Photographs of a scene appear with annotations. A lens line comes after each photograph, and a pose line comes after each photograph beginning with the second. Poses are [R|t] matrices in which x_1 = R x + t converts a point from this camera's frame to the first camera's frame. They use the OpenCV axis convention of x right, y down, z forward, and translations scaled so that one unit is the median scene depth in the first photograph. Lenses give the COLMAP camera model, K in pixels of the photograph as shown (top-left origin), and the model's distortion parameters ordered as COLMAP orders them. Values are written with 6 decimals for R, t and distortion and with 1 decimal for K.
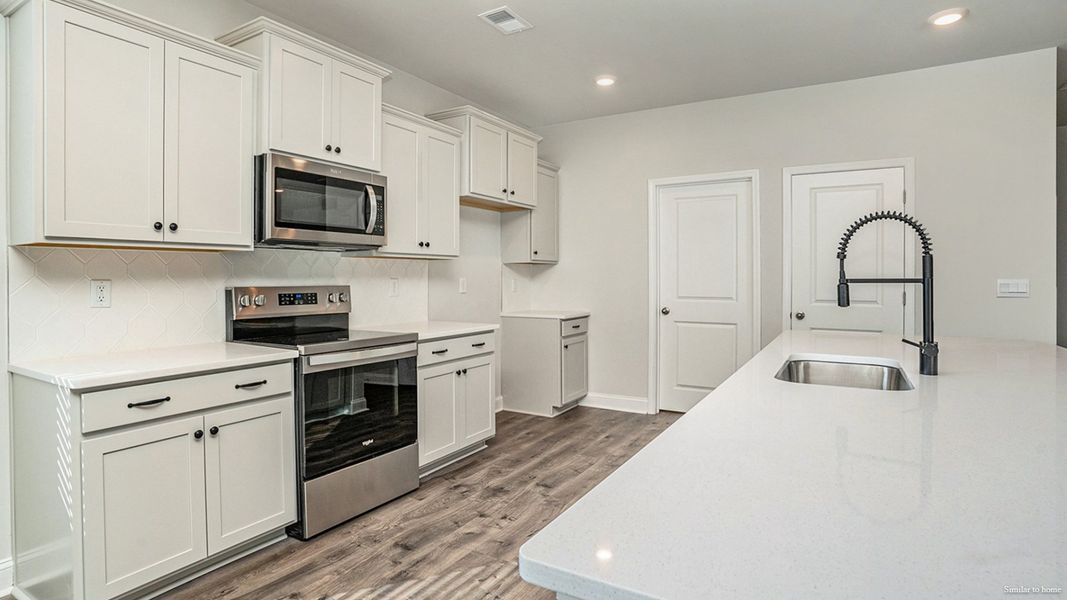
lens RADIAL K [[543.9, 0, 537.1], [0, 543.9, 273.2], [0, 0, 1]] dist [-0.049761, 0.000264]
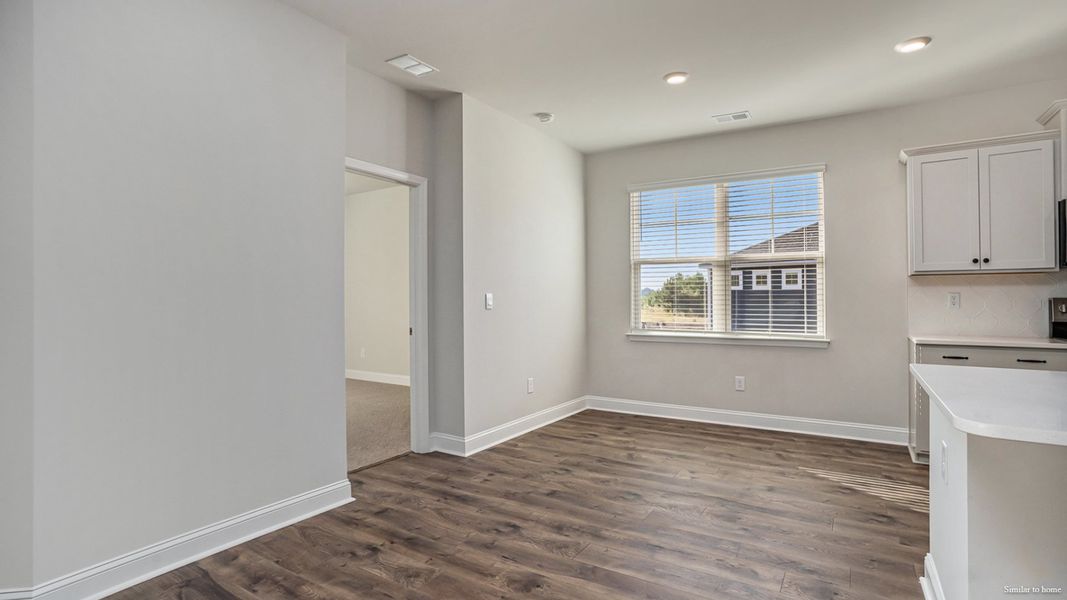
lens RADIAL K [[529.3, 0, 533.5], [0, 529.3, 300.0], [0, 0, 1]] dist [-0.047340, 0.000243]
pose [[-0.019319, 0.003346, -0.999808, 0.744622], [0.006324, 0.999975, 0.003224, 0.017941], [0.999793, -0.006260, -0.019340, -0.308260]]
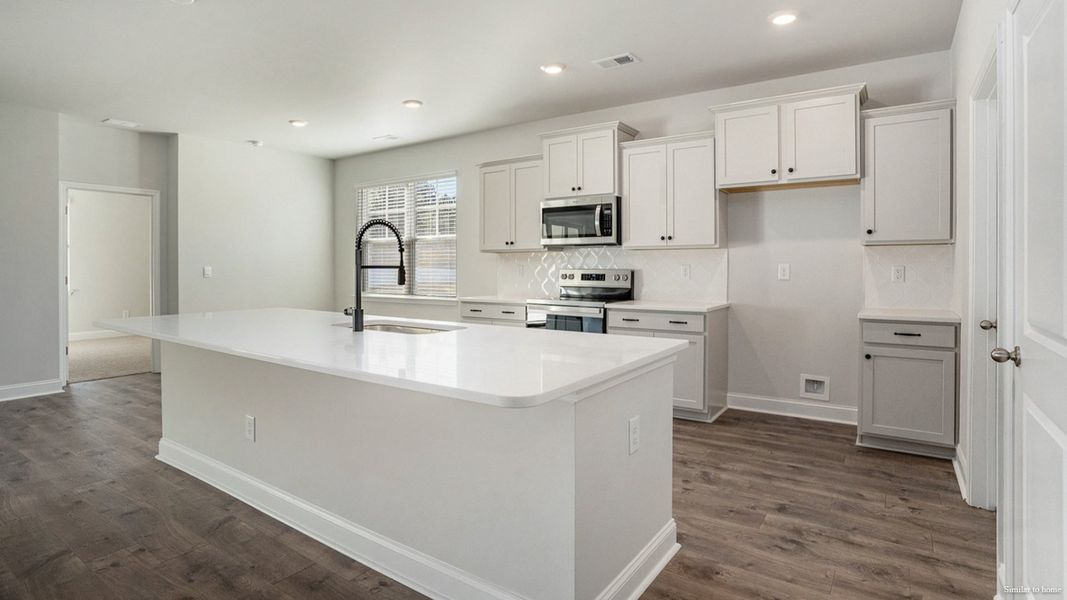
lens RADIAL K [[532.3, 0, 516.3], [0, 532.3, 272.3], [0, 0, 1]] dist [-0.027969, 0.000599]
pose [[-0.076552, 0.015292, -0.996948, 1.331346], [0.009300, 0.999850, 0.014622, 0.006630], [0.997022, -0.008153, -0.076683, 0.950360]]
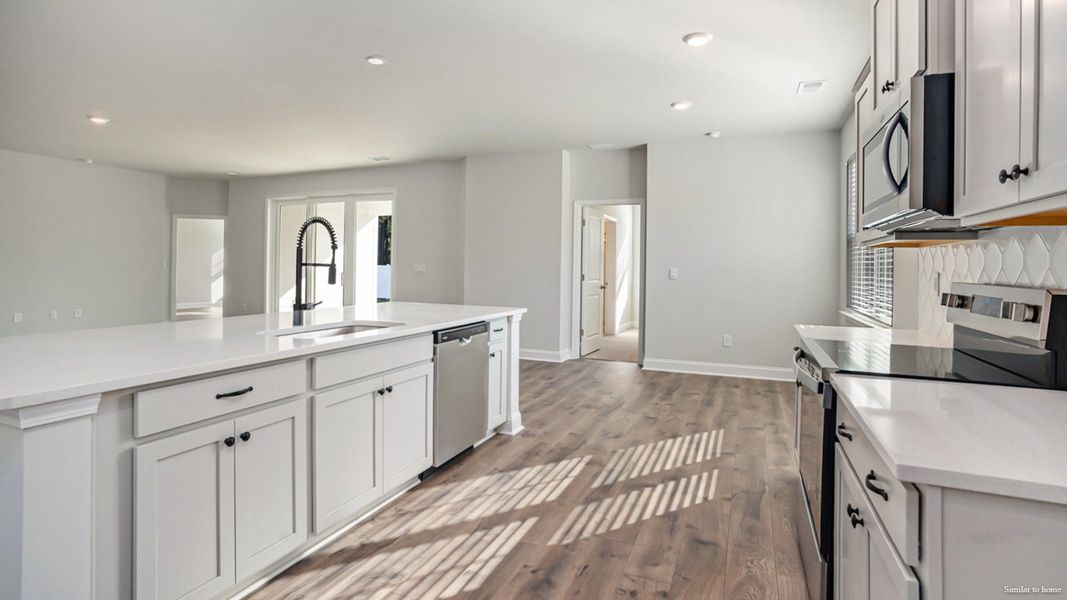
lens RADIAL K [[543.9, 0, 537.1], [0, 543.9, 273.2], [0, 0, 1]] dist [-0.049761, 0.000264]
pose [[-0.988984, -0.010356, -0.147661, 0.174911], [-0.011657, 0.999900, 0.007946, 0.011155], [0.147564, 0.009580, -0.989006, 1.641107]]
